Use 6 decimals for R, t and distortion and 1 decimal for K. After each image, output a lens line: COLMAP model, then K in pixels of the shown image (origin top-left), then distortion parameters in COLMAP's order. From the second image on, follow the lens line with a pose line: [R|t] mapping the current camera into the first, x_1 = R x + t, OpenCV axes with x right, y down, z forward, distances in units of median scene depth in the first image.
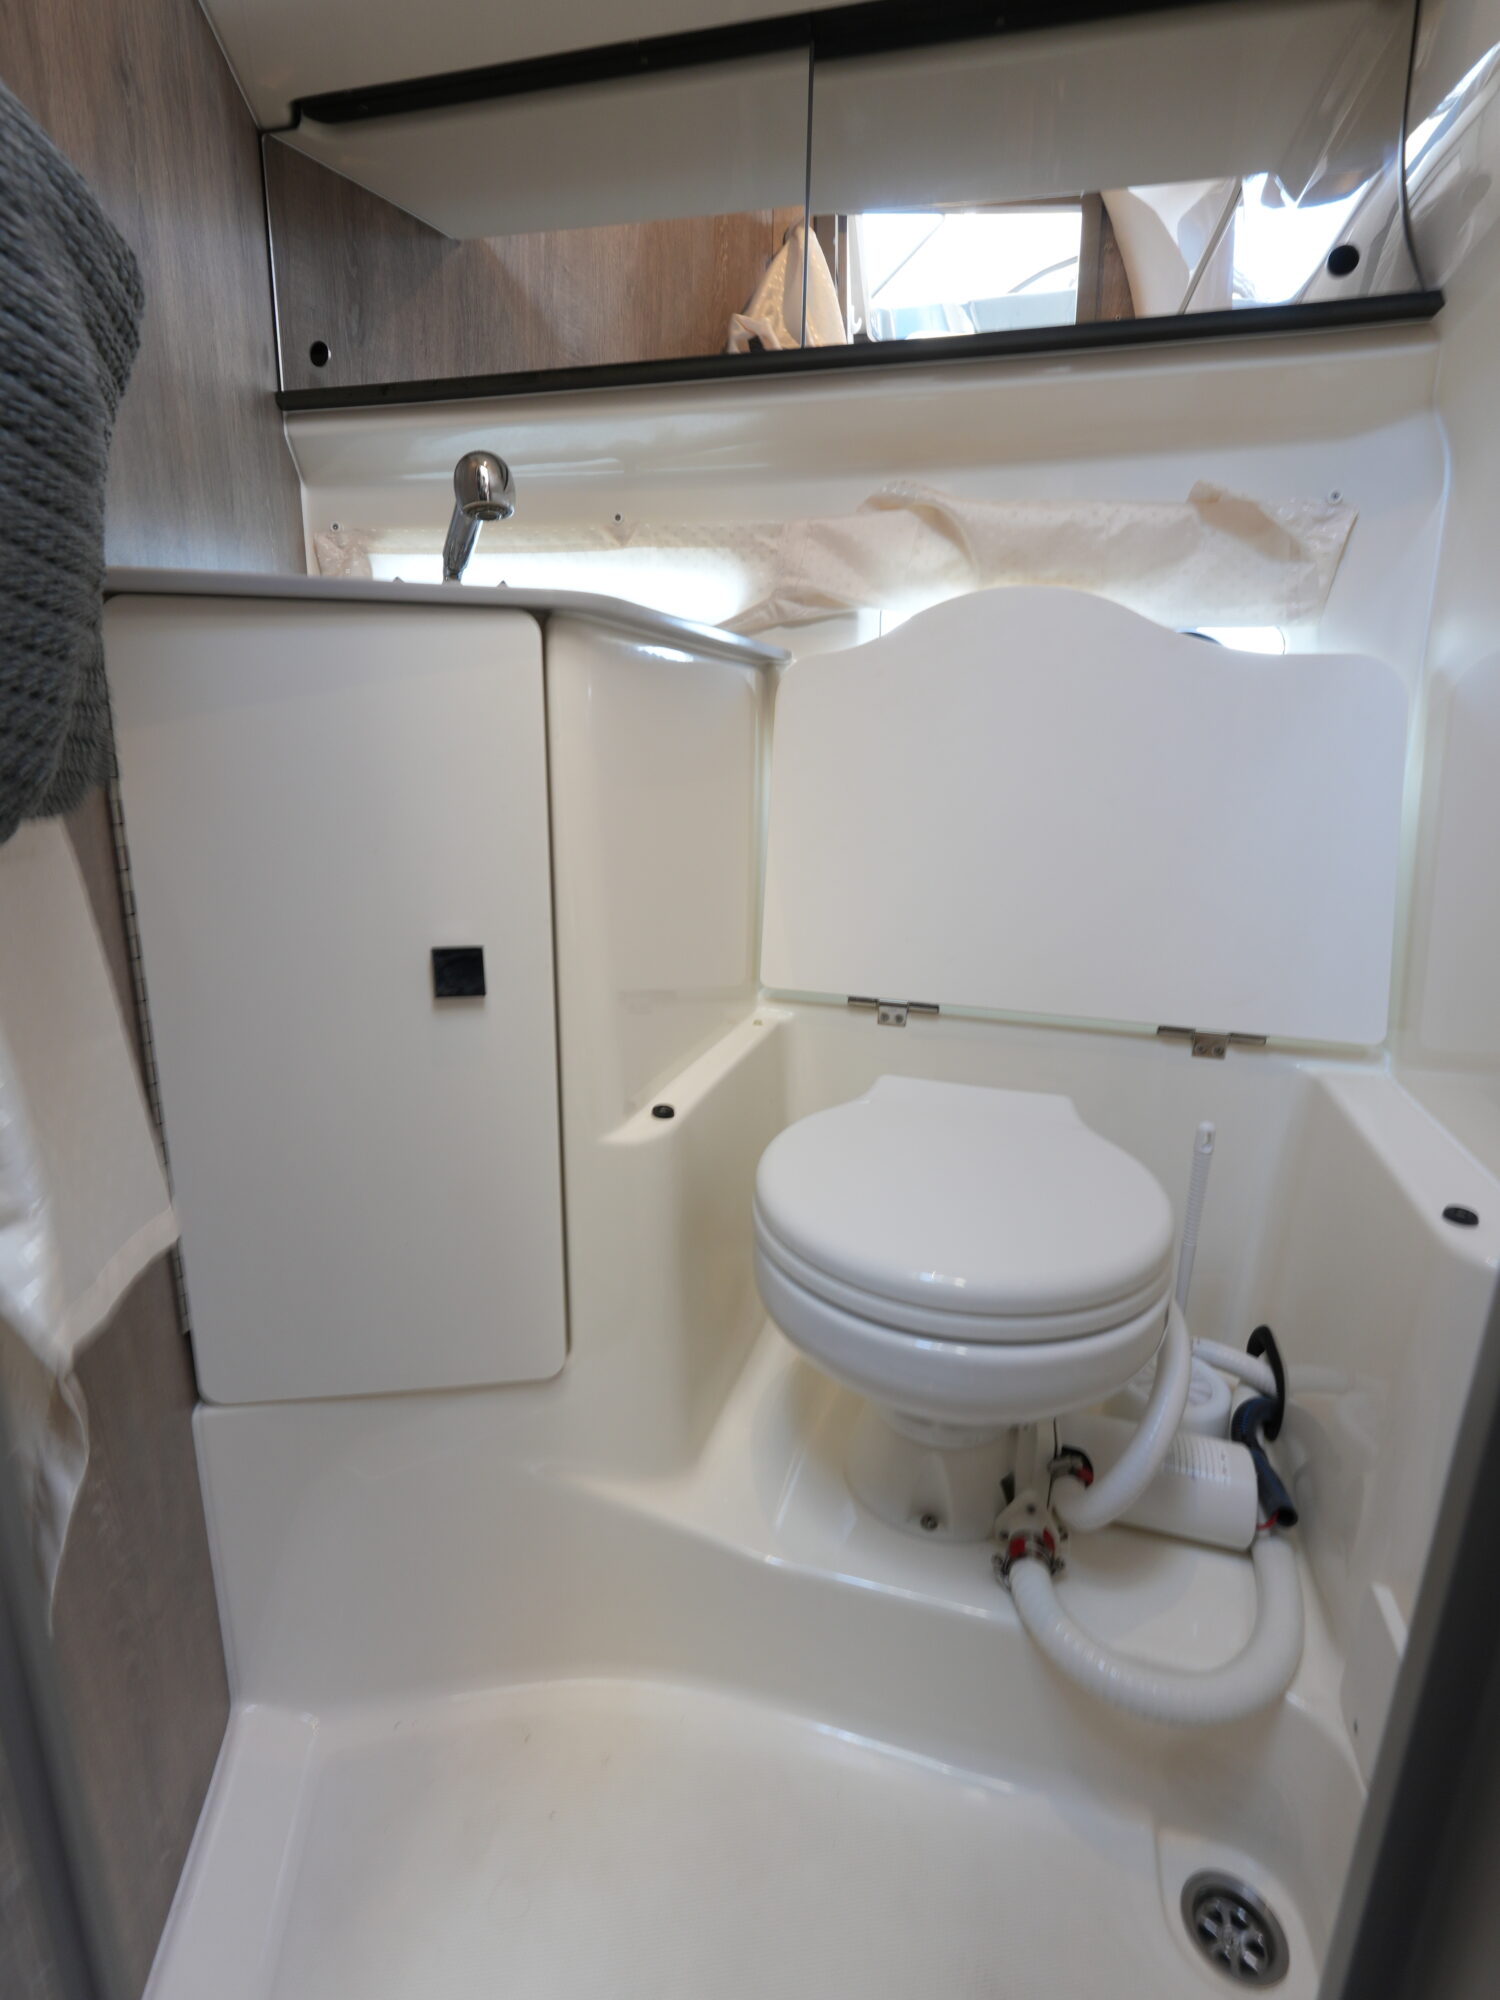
lens RADIAL K [[945.6, 0, 740.6], [0, 945.6, 995.2], [0, 0, 1]] dist [0.000018, -0.000128]
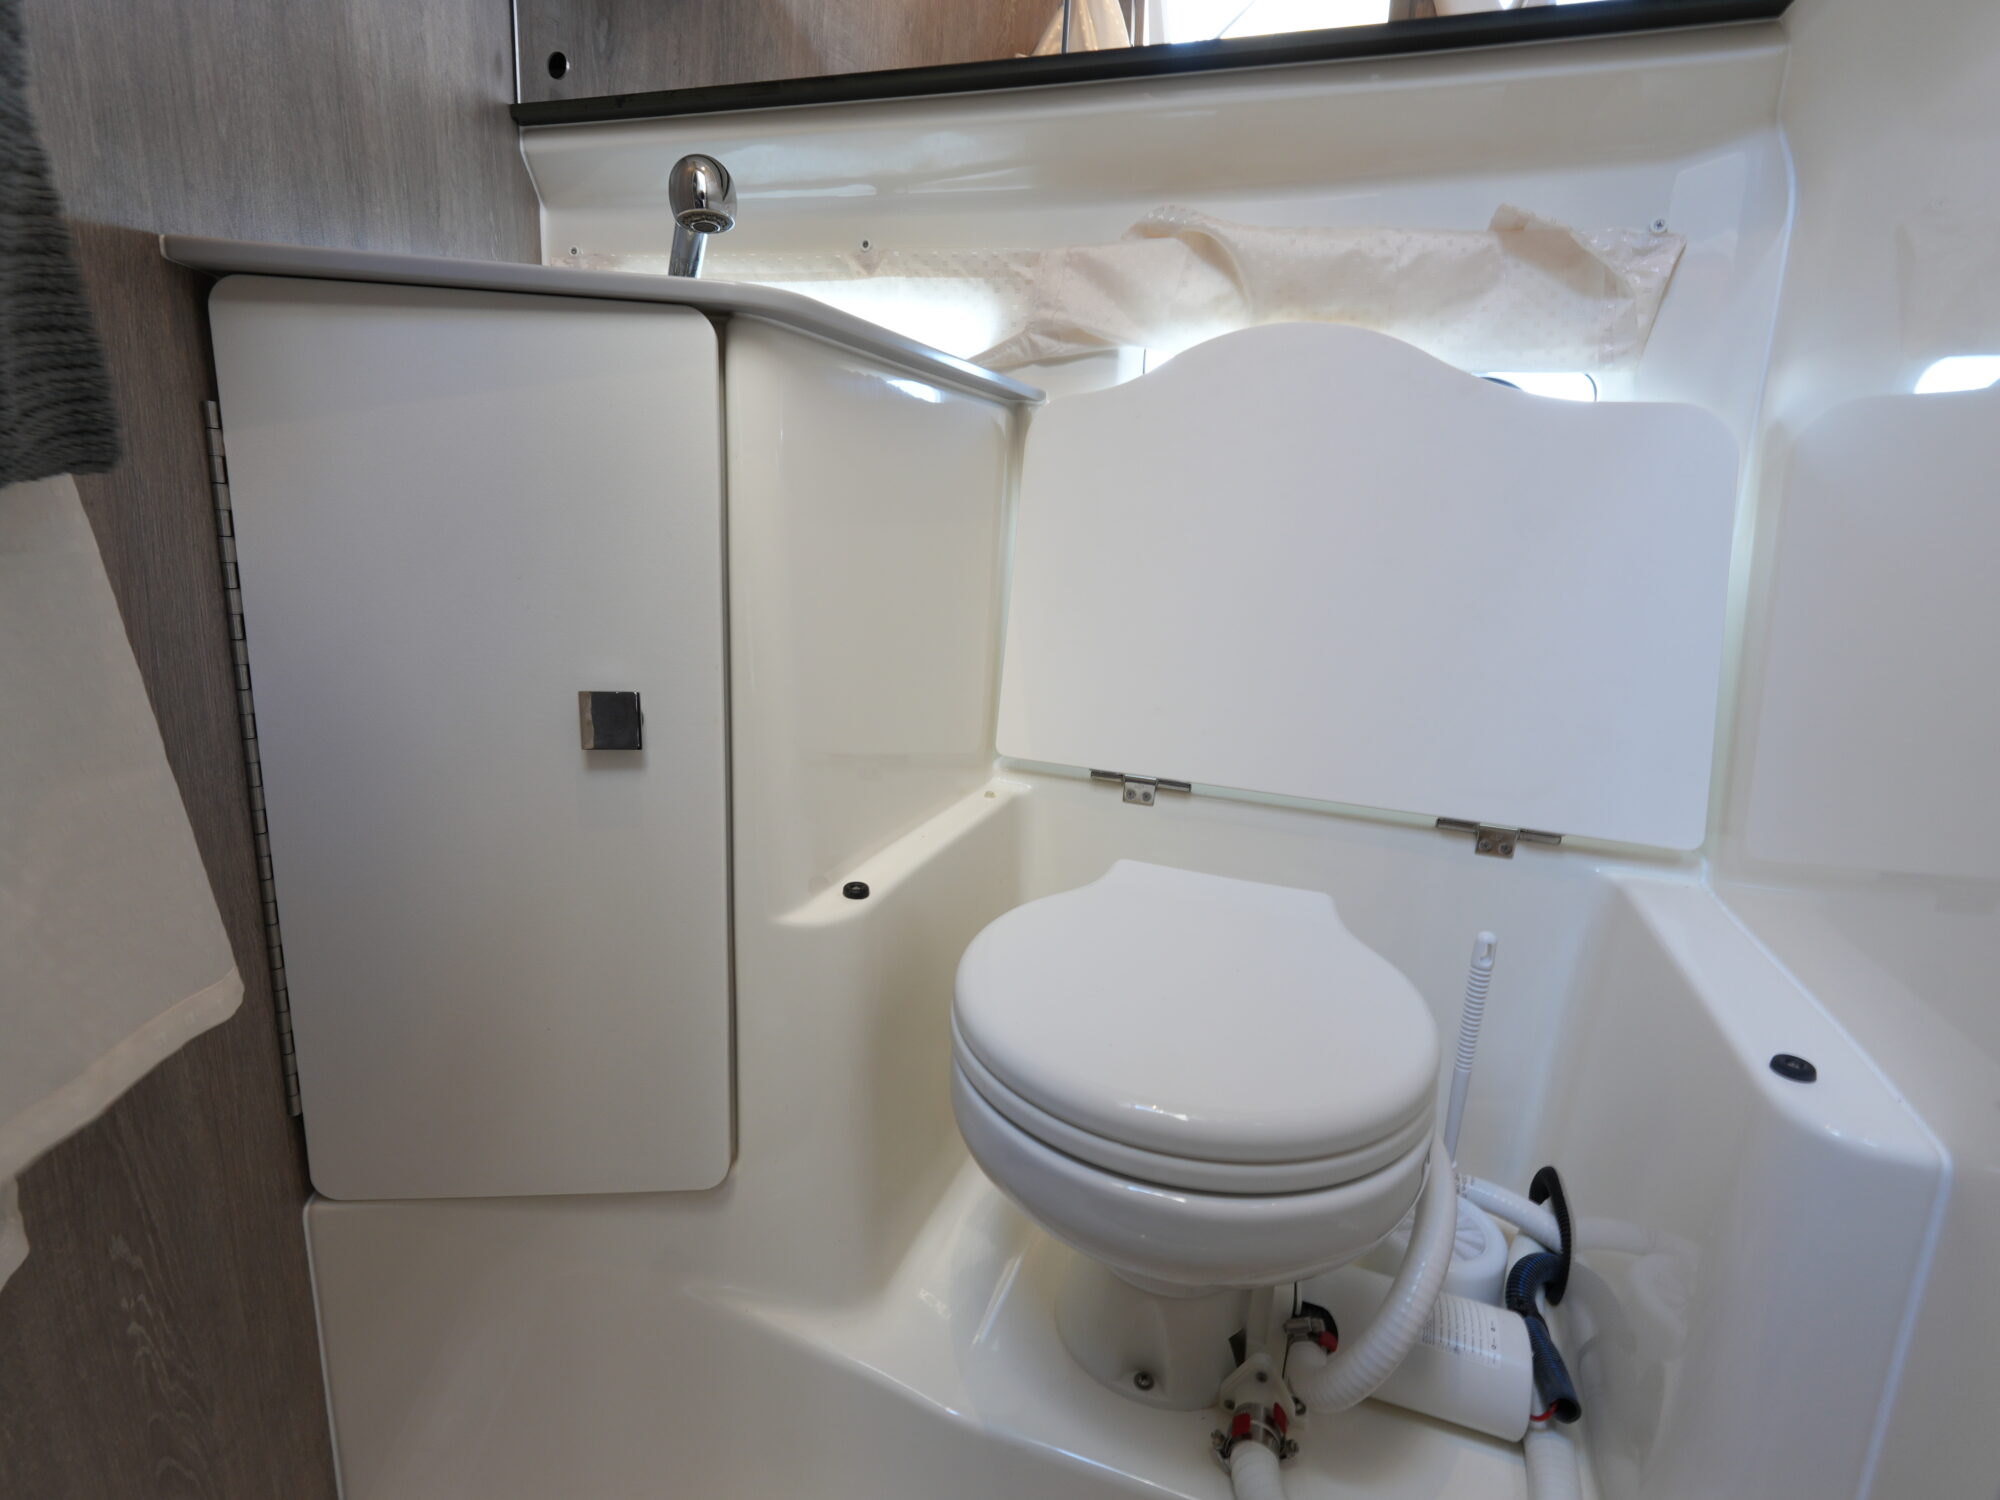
lens RADIAL K [[945.6, 0, 995.0], [0, 945.6, 745.6], [0, 0, 1]] dist [0.000018, -0.000128]
pose [[0.998292, 0.041403, -0.041213, 0.064924], [-0.042332, 0.998863, -0.021928, 0.002408], [0.040258, 0.023635, 0.998910, 0.102532]]
